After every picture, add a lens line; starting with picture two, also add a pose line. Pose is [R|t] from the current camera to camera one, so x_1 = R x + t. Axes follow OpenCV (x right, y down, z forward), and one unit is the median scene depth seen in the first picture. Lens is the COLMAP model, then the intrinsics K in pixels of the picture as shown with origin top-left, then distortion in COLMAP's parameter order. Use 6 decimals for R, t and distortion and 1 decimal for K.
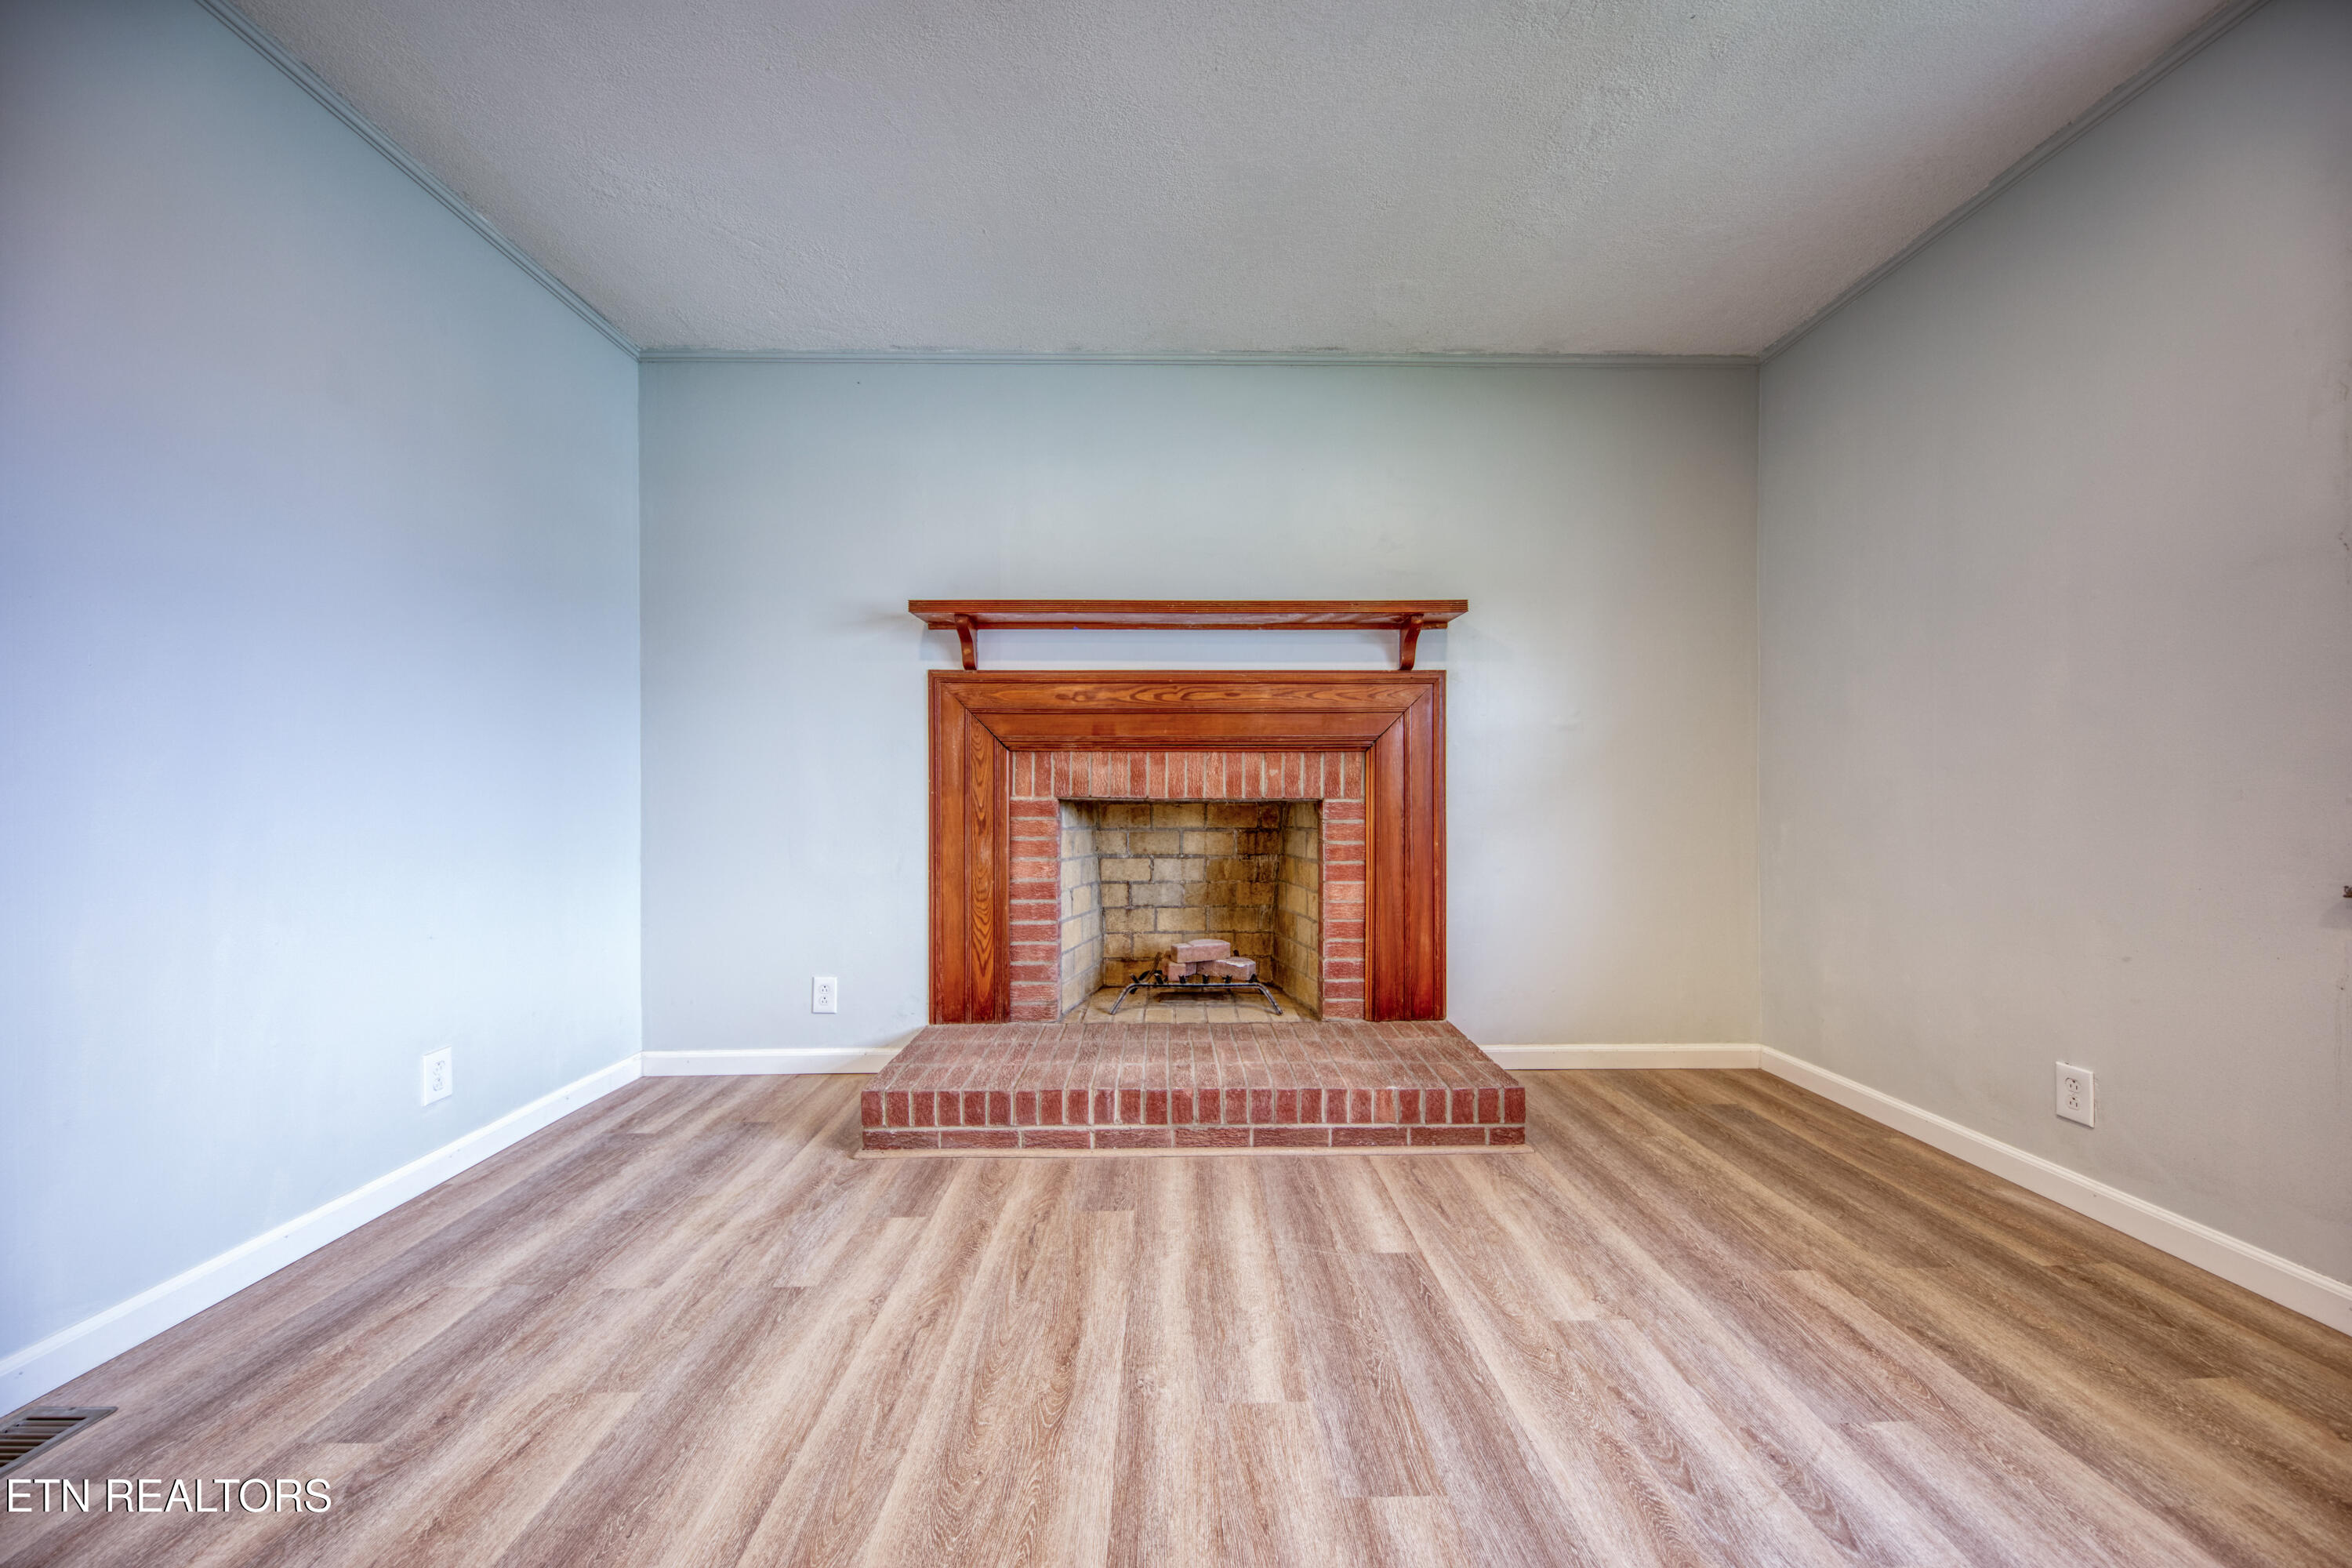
lens RADIAL K [[823.3, 0, 1186.8], [0, 823.3, 799.7], [0, 0, 1]] dist [0.001184, 0.000036]
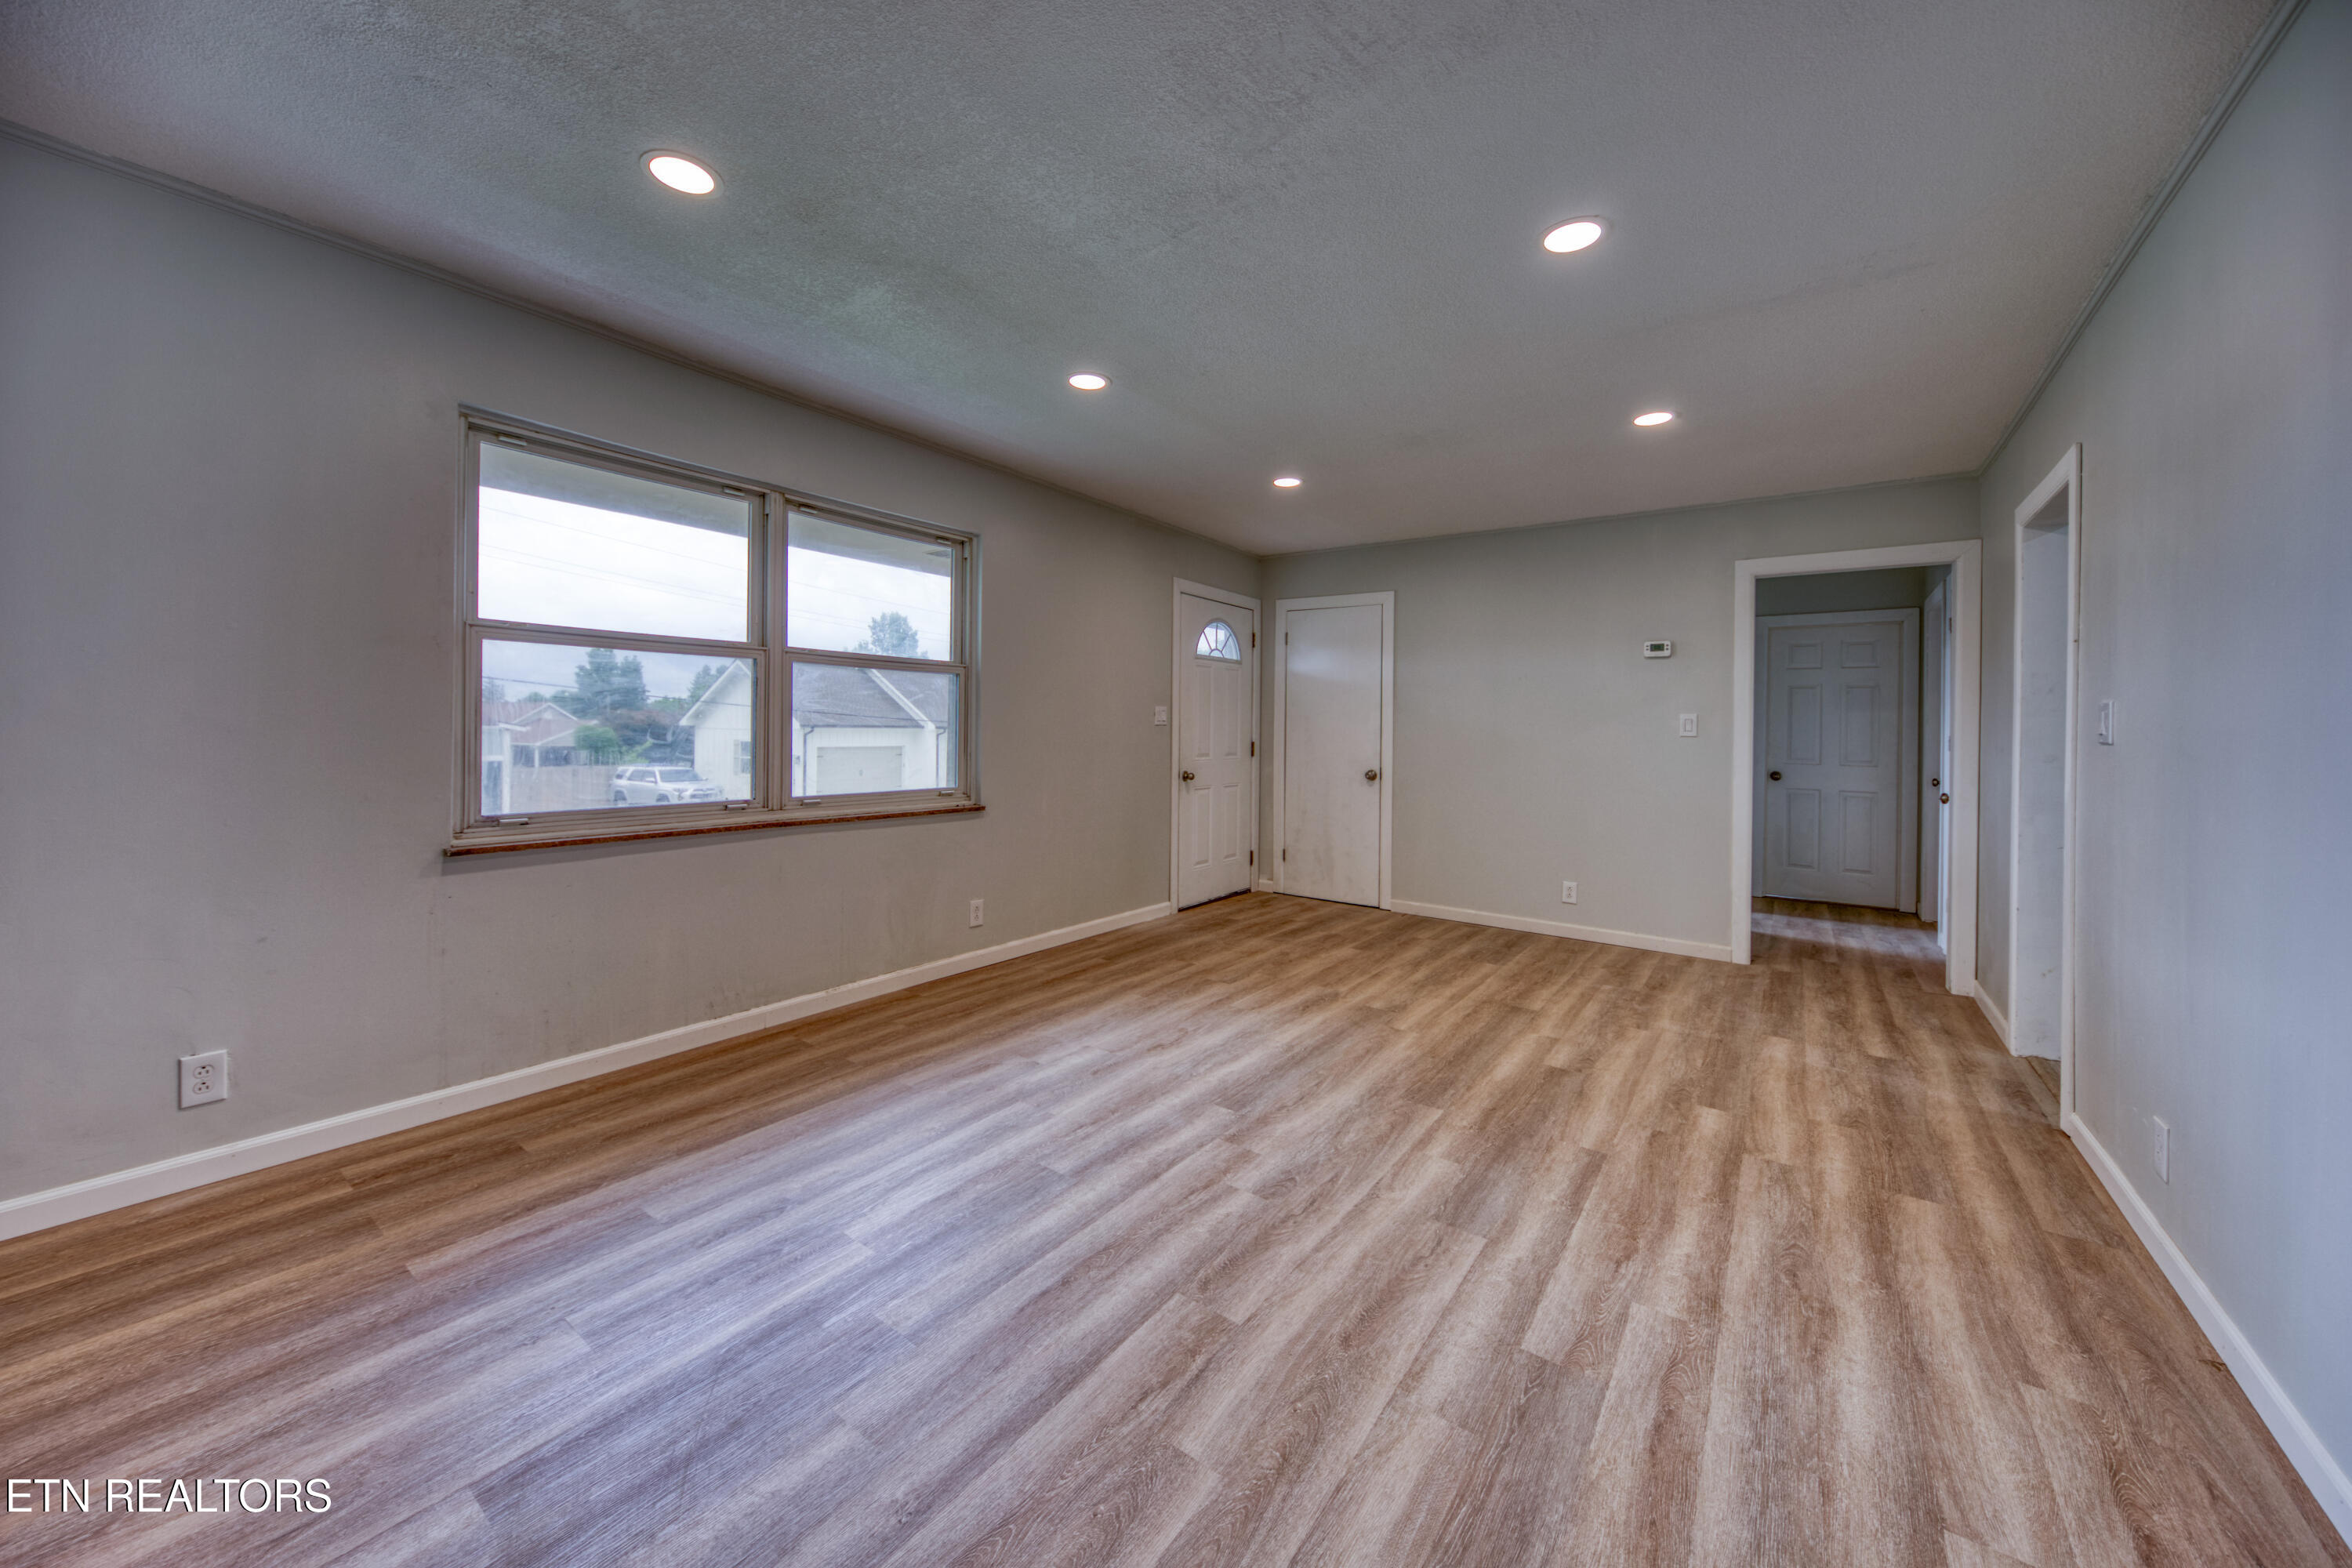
lens RADIAL K [[817.7, 0, 1186.8], [0, 817.7, 763.3], [0, 0, 1]] dist [-0.024875, 0.000009]
pose [[-0.798460, -0.034064, 0.601084, -0.378039], [-0.010495, 0.999034, 0.042675, -0.078115], [-0.601956, 0.027766, -0.798046, 0.700148]]
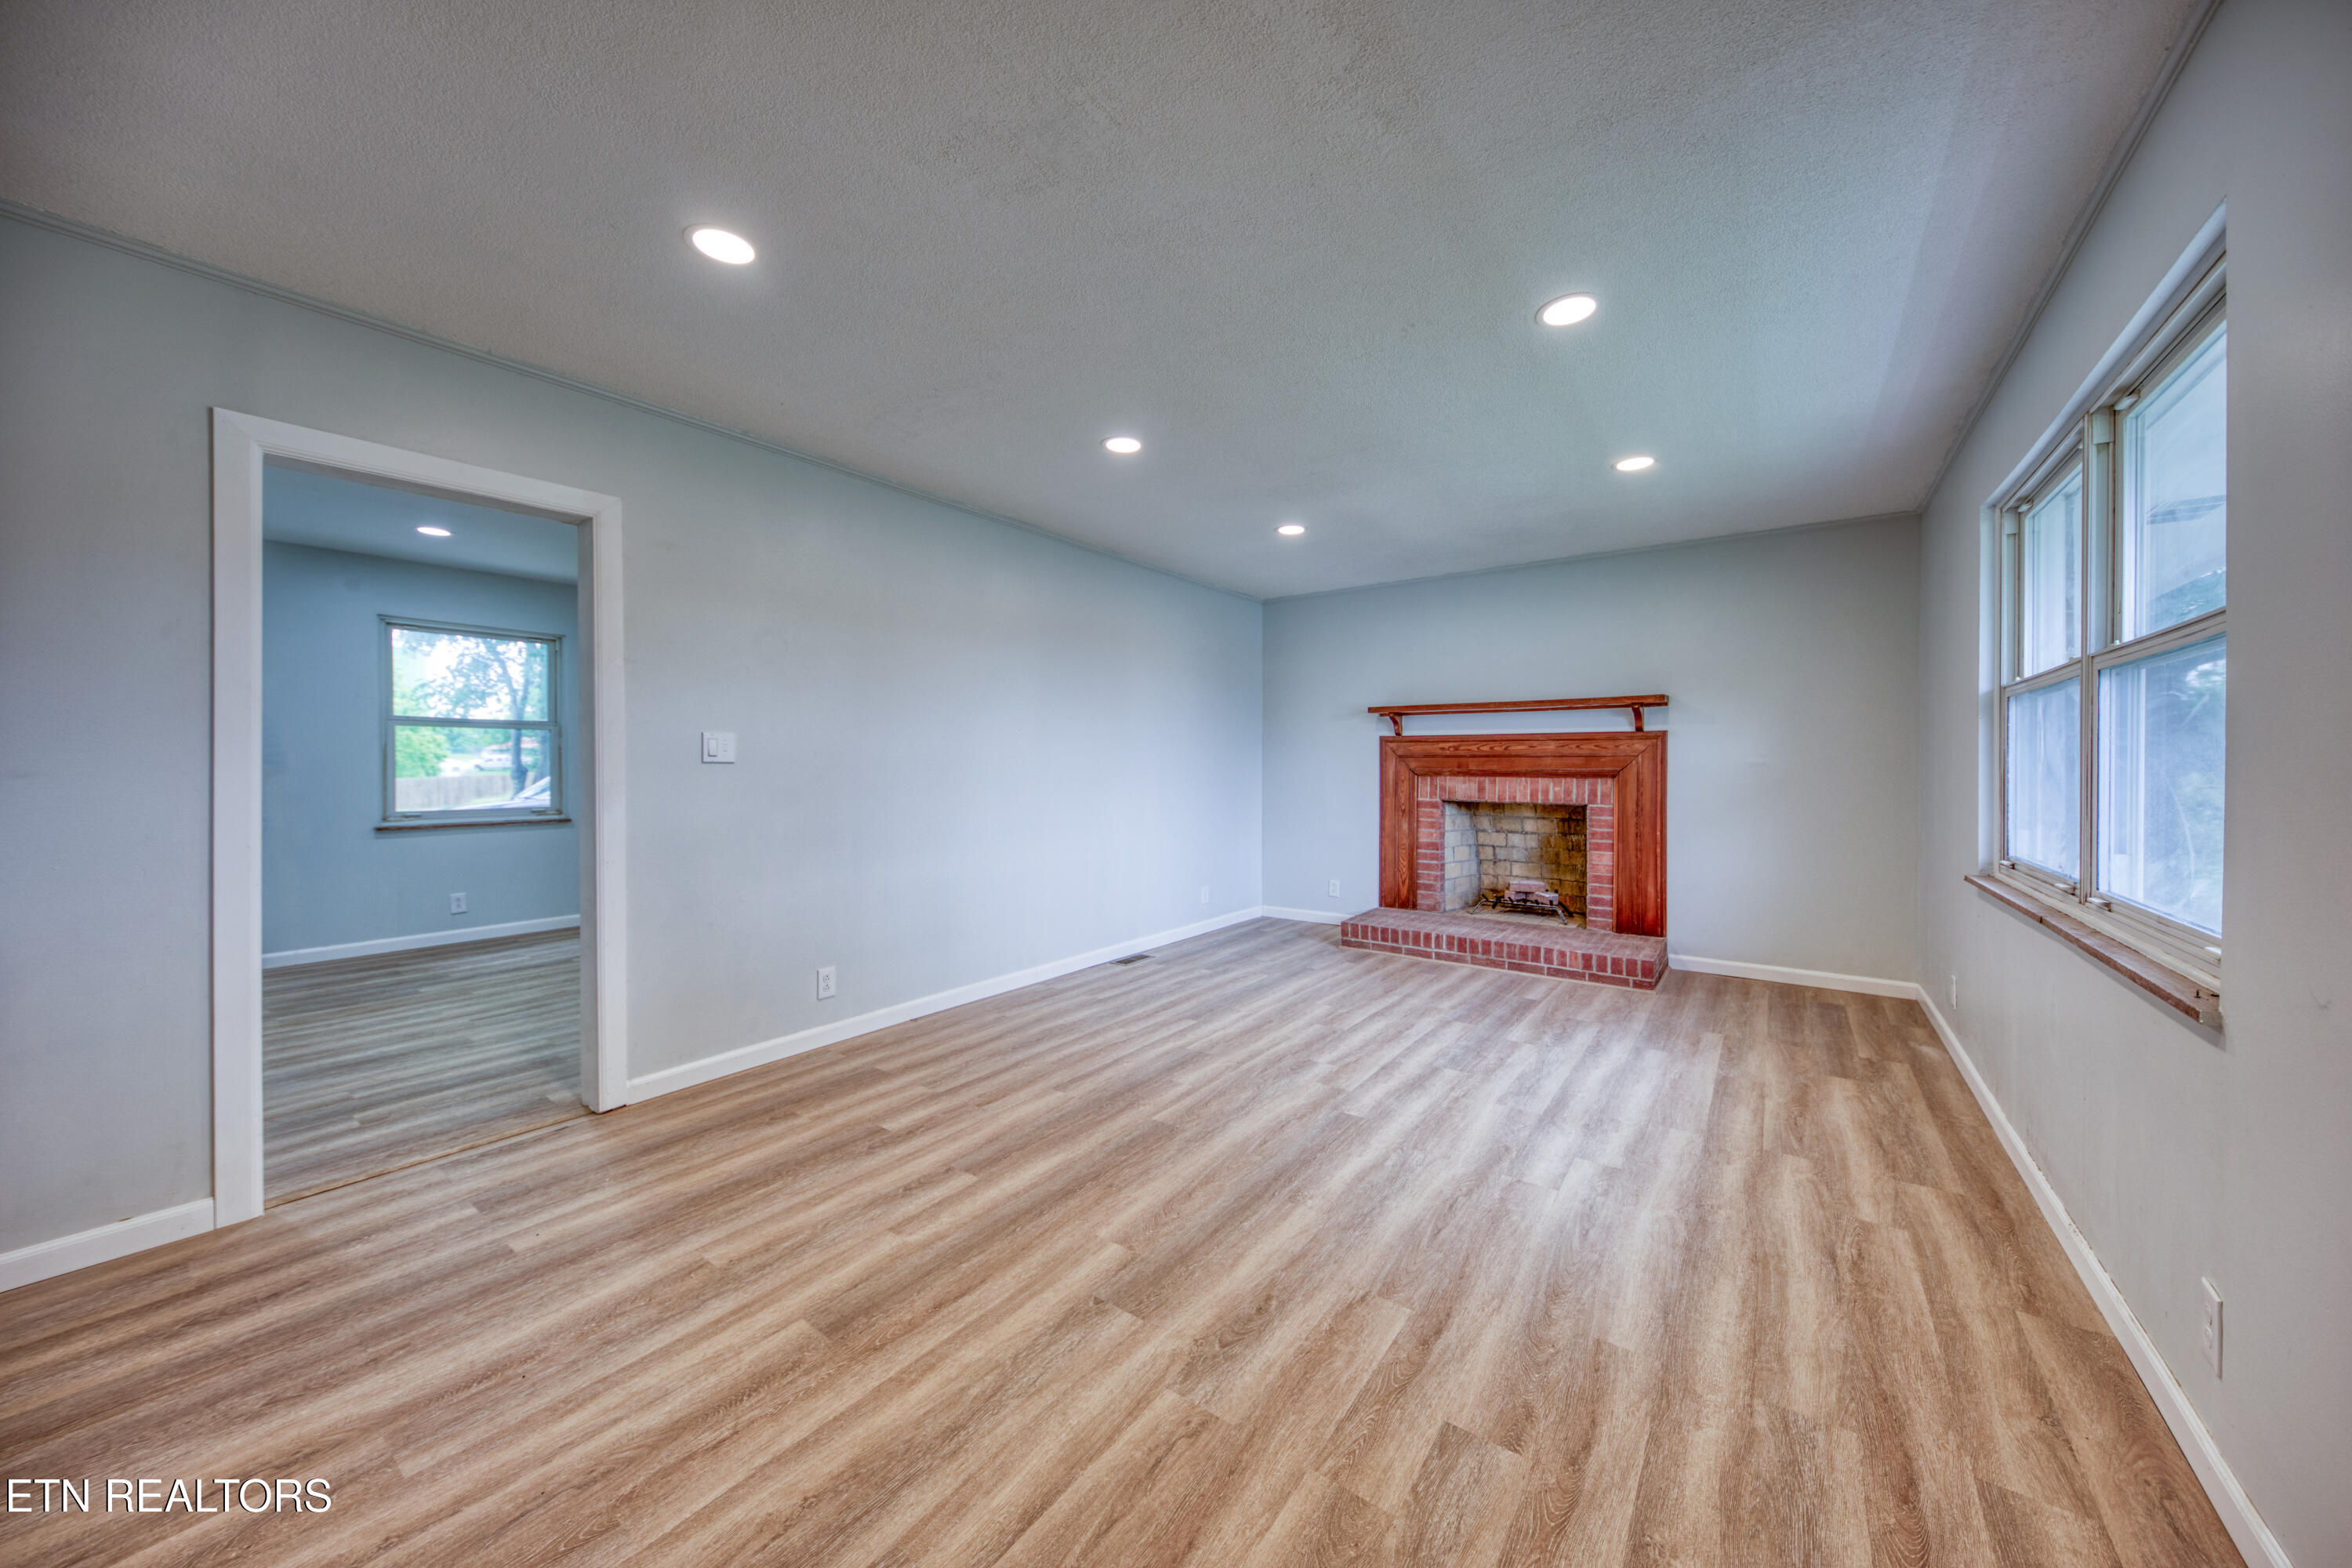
lens RADIAL K [[817.7, 0, 1186.8], [0, 817.7, 763.3], [0, 0, 1]] dist [-0.024875, 0.000009]
pose [[0.796002, 0.003197, -0.605286, 0.544011], [-0.005001, 0.999987, -0.001296, -0.083989], [0.605274, 0.004058, 0.796007, -0.928592]]
